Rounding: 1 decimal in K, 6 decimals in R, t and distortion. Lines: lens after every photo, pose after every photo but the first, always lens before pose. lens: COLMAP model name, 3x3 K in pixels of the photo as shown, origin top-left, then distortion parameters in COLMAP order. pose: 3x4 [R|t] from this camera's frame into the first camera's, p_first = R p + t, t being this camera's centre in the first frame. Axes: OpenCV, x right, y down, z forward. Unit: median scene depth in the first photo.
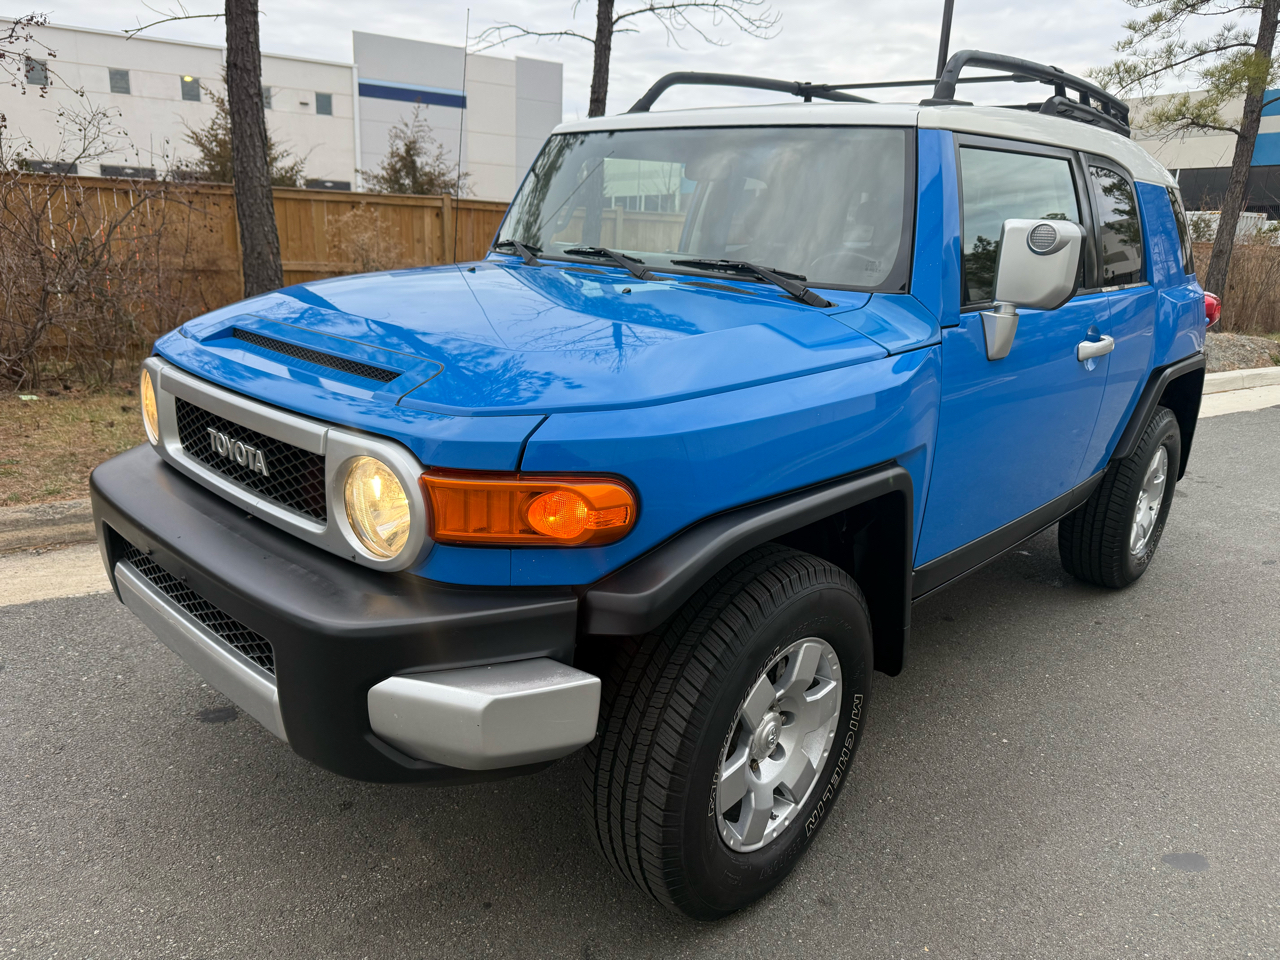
lens RADIAL K [[936.5, 0, 640.0], [0, 936.5, 480.0], [0, 0, 1]] dist [-0.002650, -0.000856]
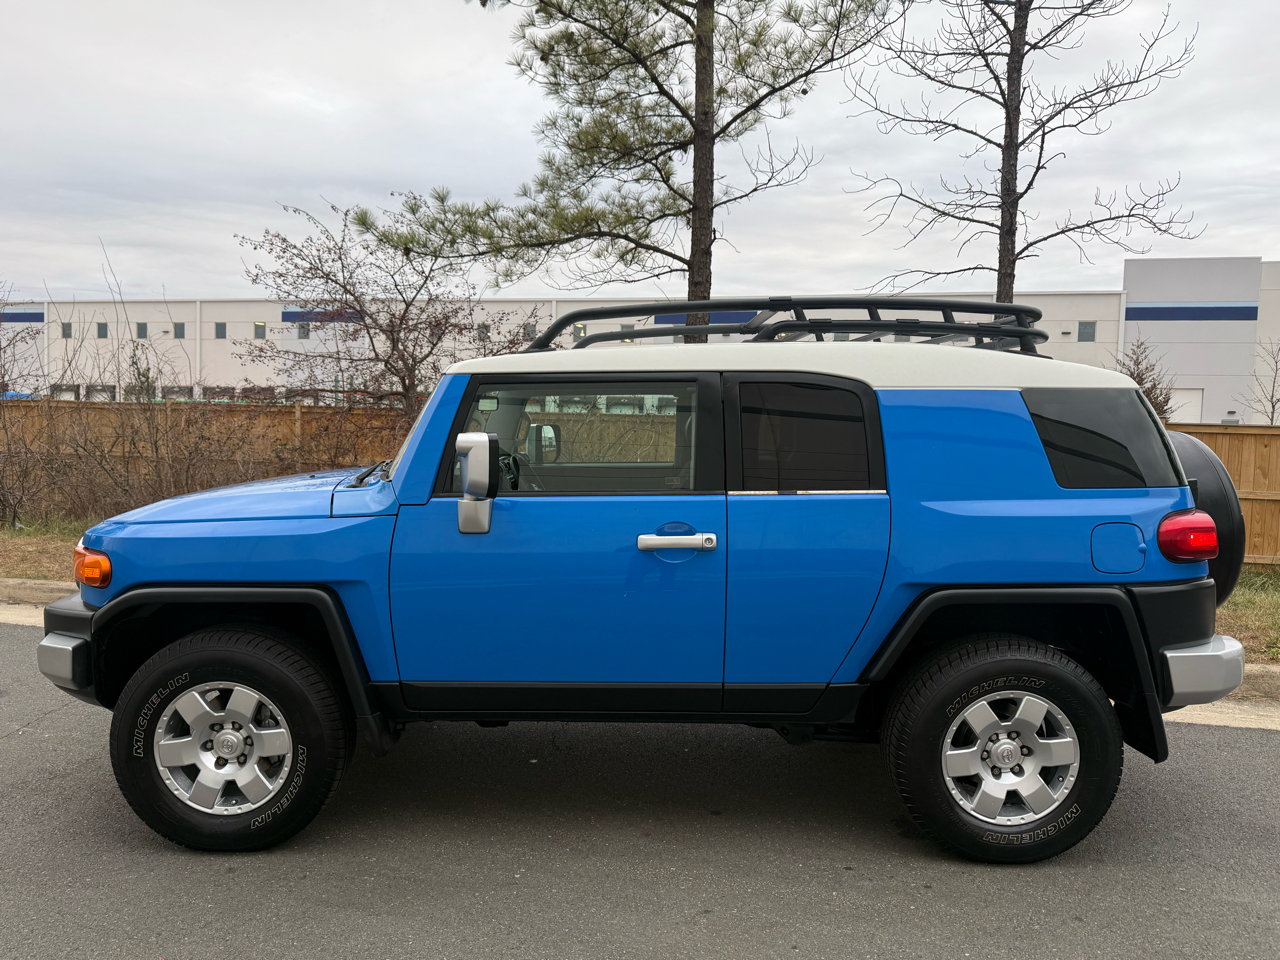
lens RADIAL K [[936.5, 0, 640.0], [0, 936.5, 480.0], [0, 0, 1]] dist [-0.002650, -0.000856]
pose [[0.665913, 0.017597, -0.745822, 0.102086], [-0.188019, 0.971410, -0.144955, -0.003816], [0.721948, 0.236756, 0.650183, 0.020023]]
